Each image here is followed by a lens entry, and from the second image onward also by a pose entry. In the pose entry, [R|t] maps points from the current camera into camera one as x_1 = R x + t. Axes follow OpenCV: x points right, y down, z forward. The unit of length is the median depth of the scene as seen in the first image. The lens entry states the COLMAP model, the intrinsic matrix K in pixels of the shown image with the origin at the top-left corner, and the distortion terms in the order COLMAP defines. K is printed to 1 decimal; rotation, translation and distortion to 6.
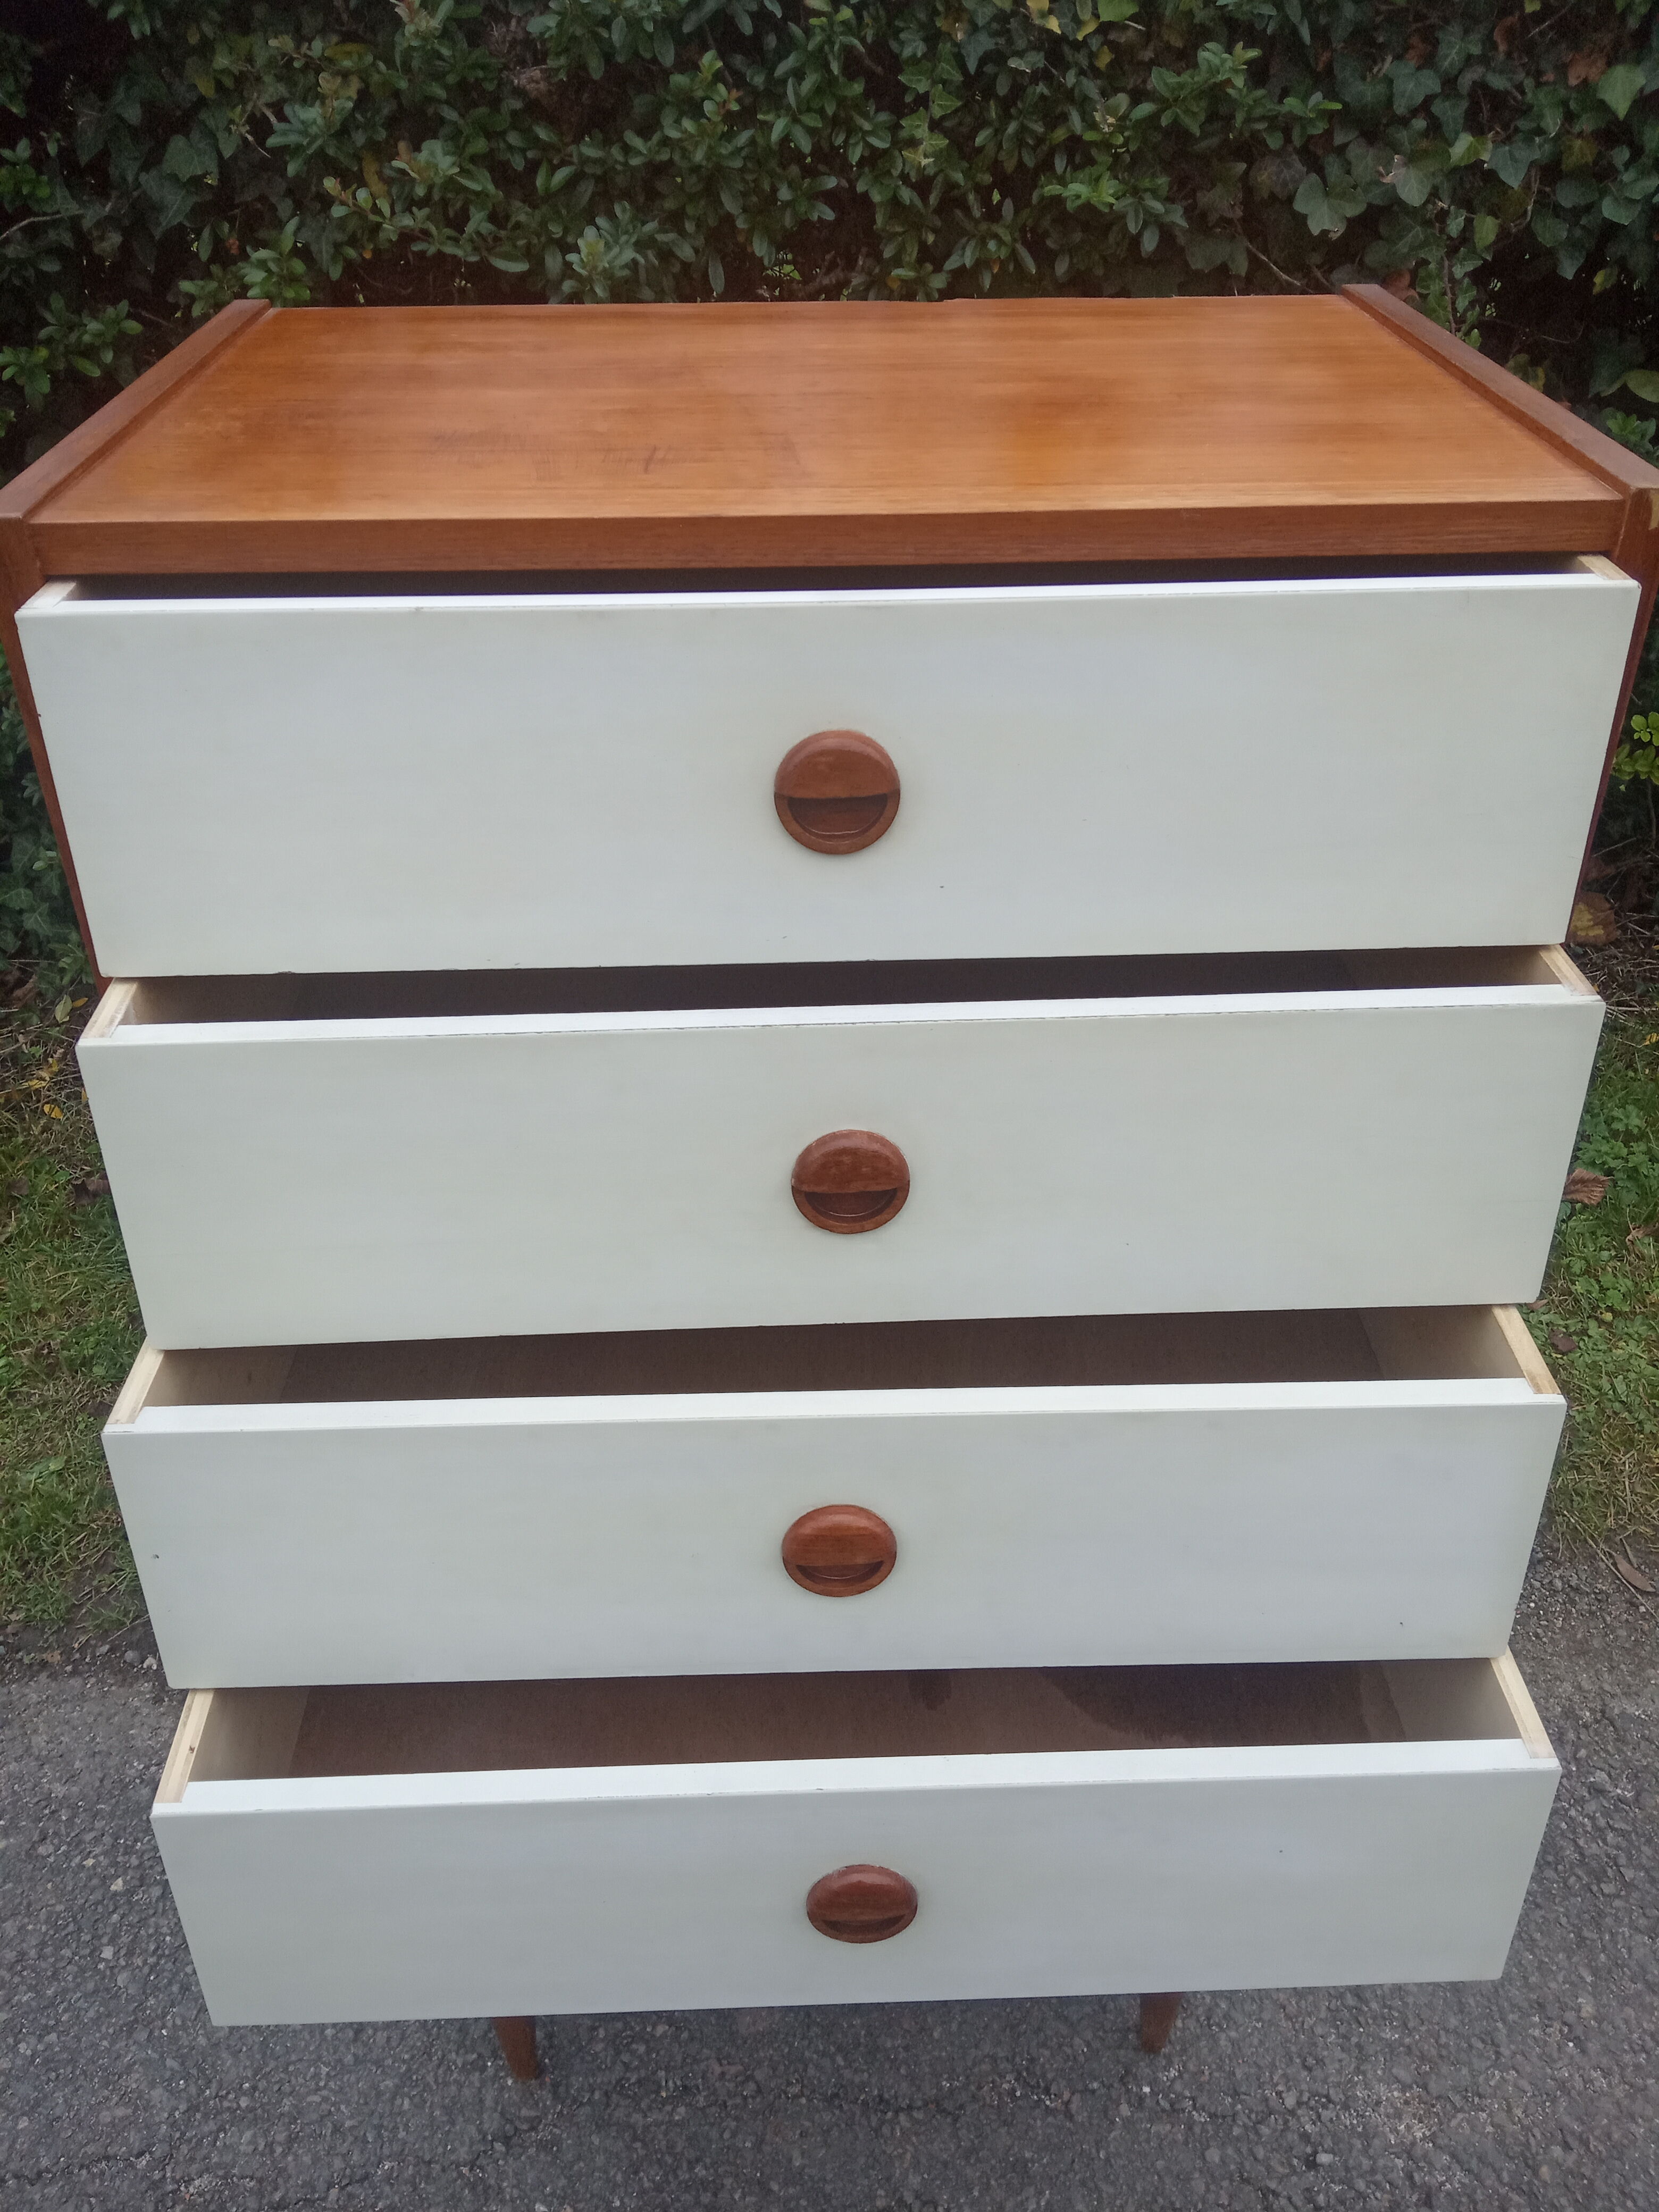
lens RADIAL K [[1789.3, 0, 829.5], [0, 1789.3, 1106.0], [0, 0, 1]] dist [0.014459, -0.044047]
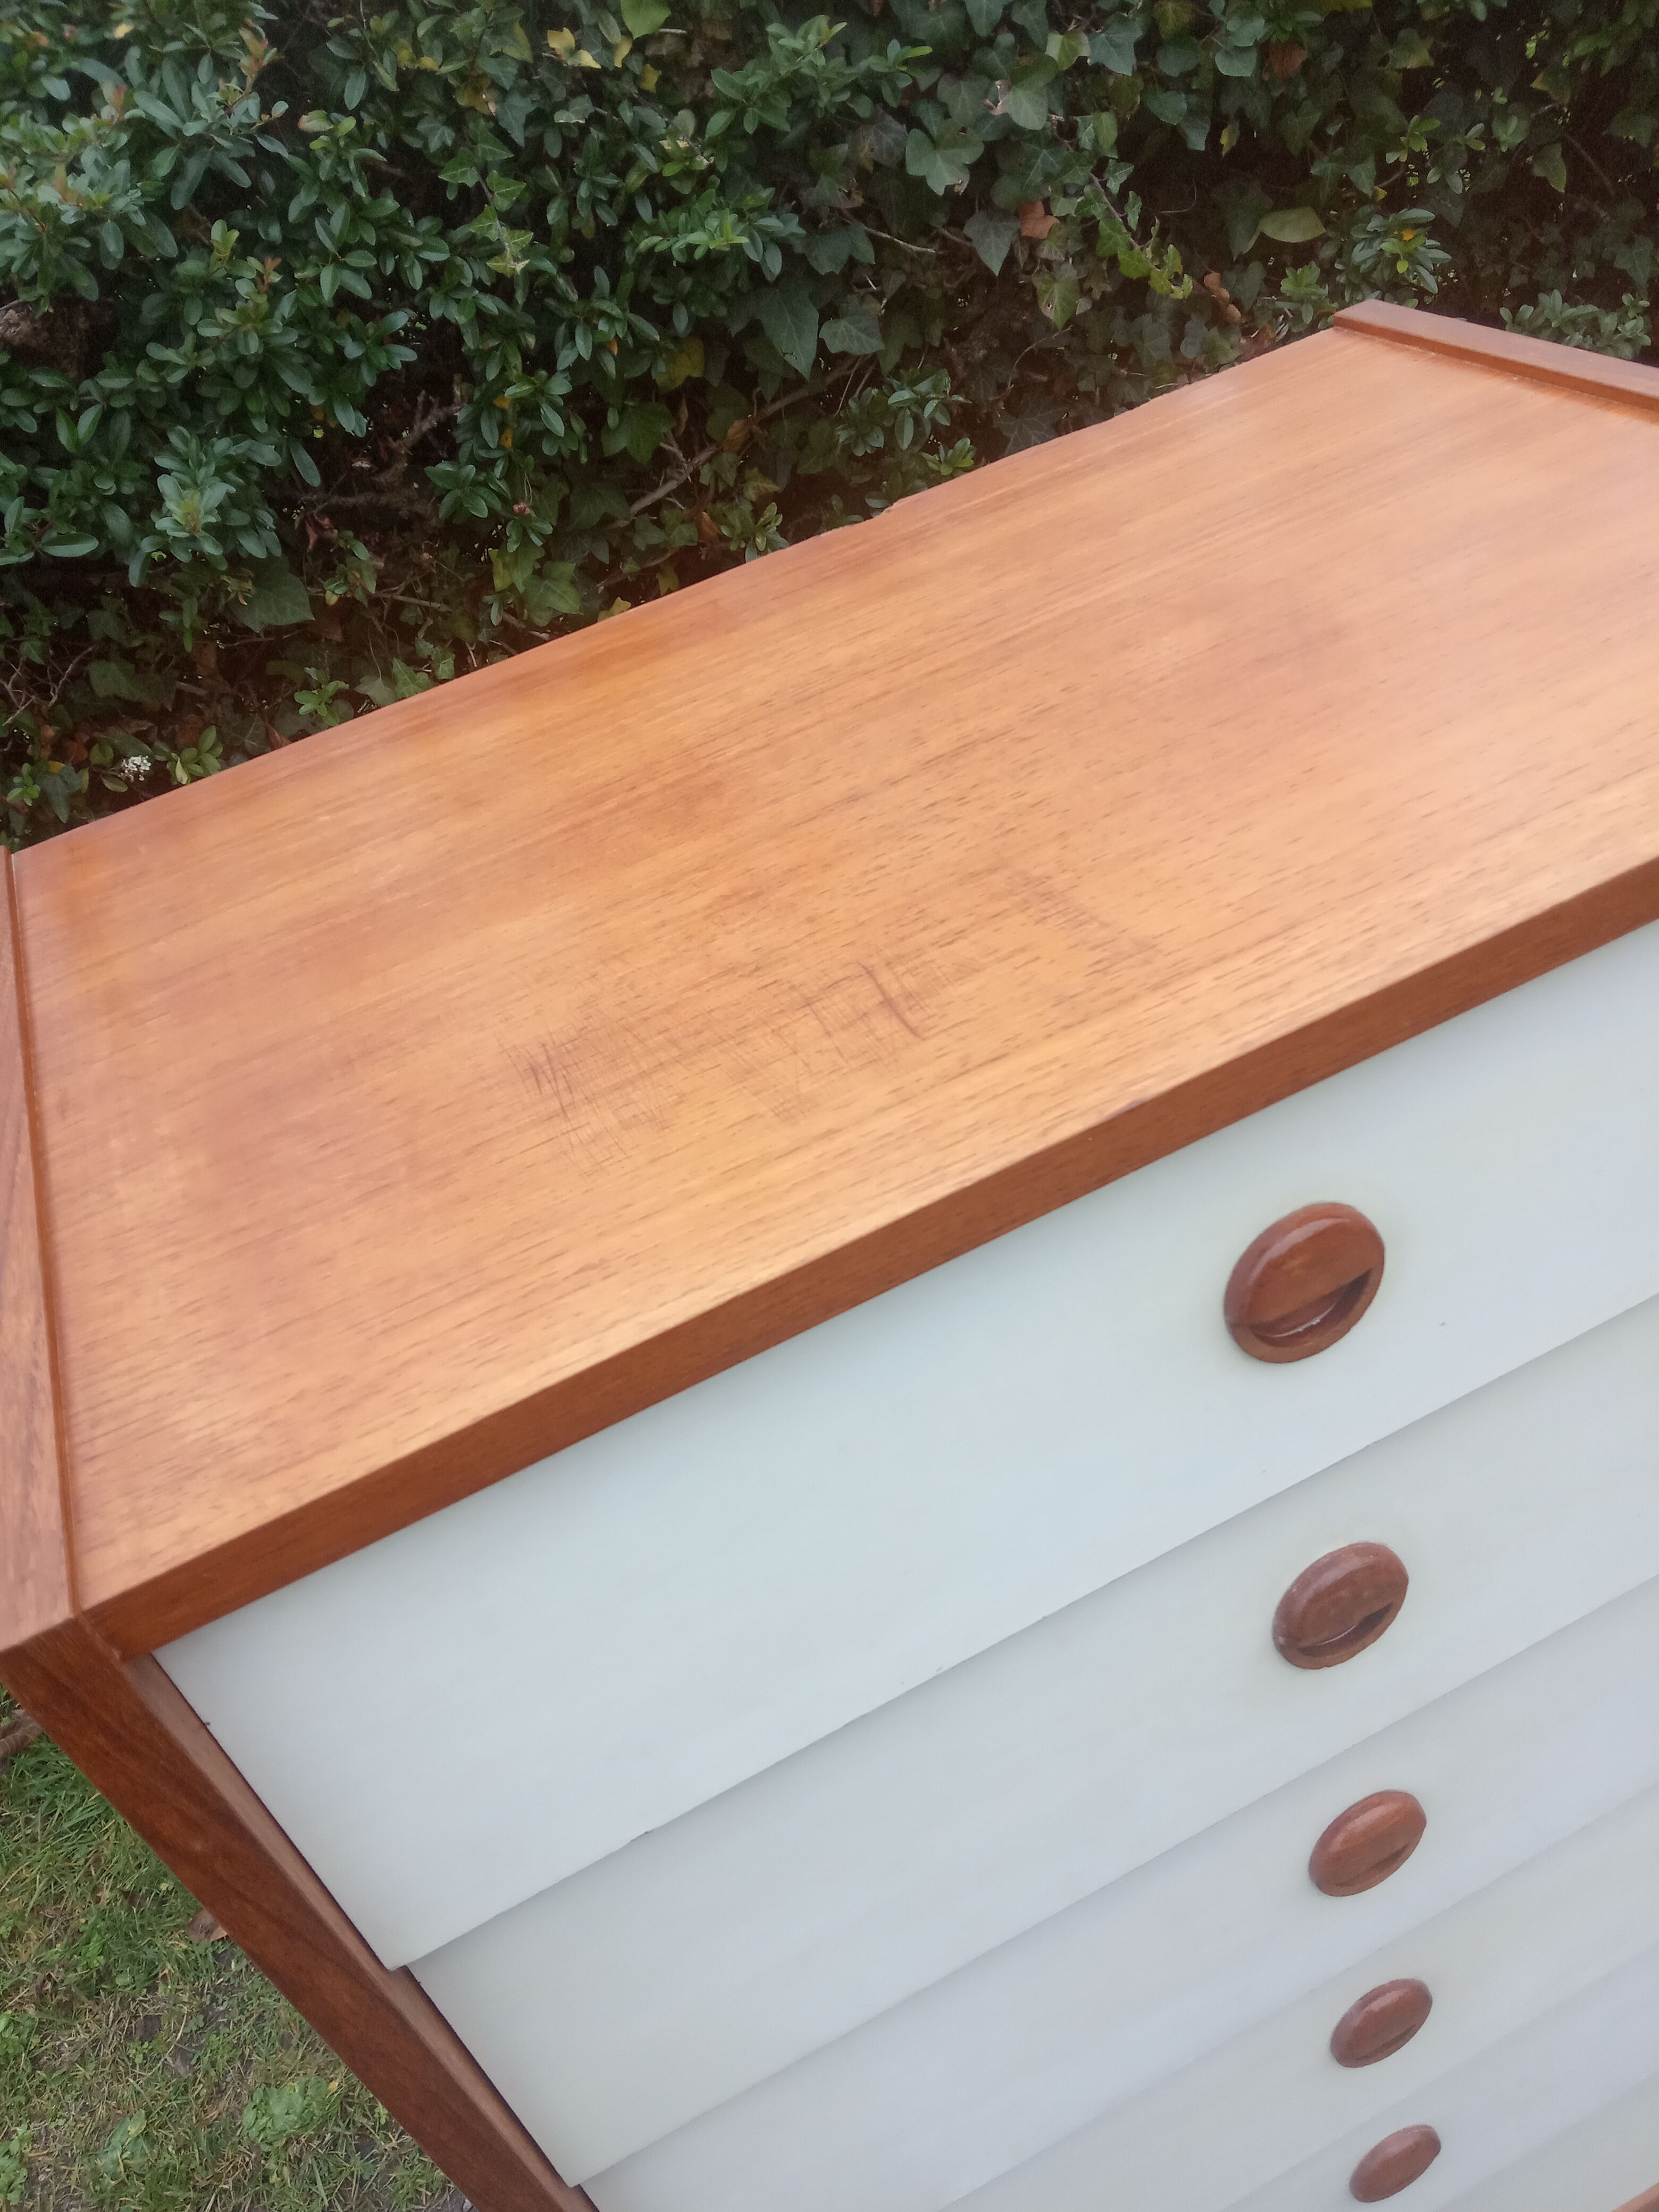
lens RADIAL K [[1789.3, 0, 829.5], [0, 1789.3, 1106.0], [0, 0, 1]] dist [0.014459, -0.044047]
pose [[0.905993, -0.393458, 0.156098, -0.093534], [0.389548, 0.919289, 0.056205, -0.149699], [-0.165614, 0.009886, 0.986141, 0.150067]]
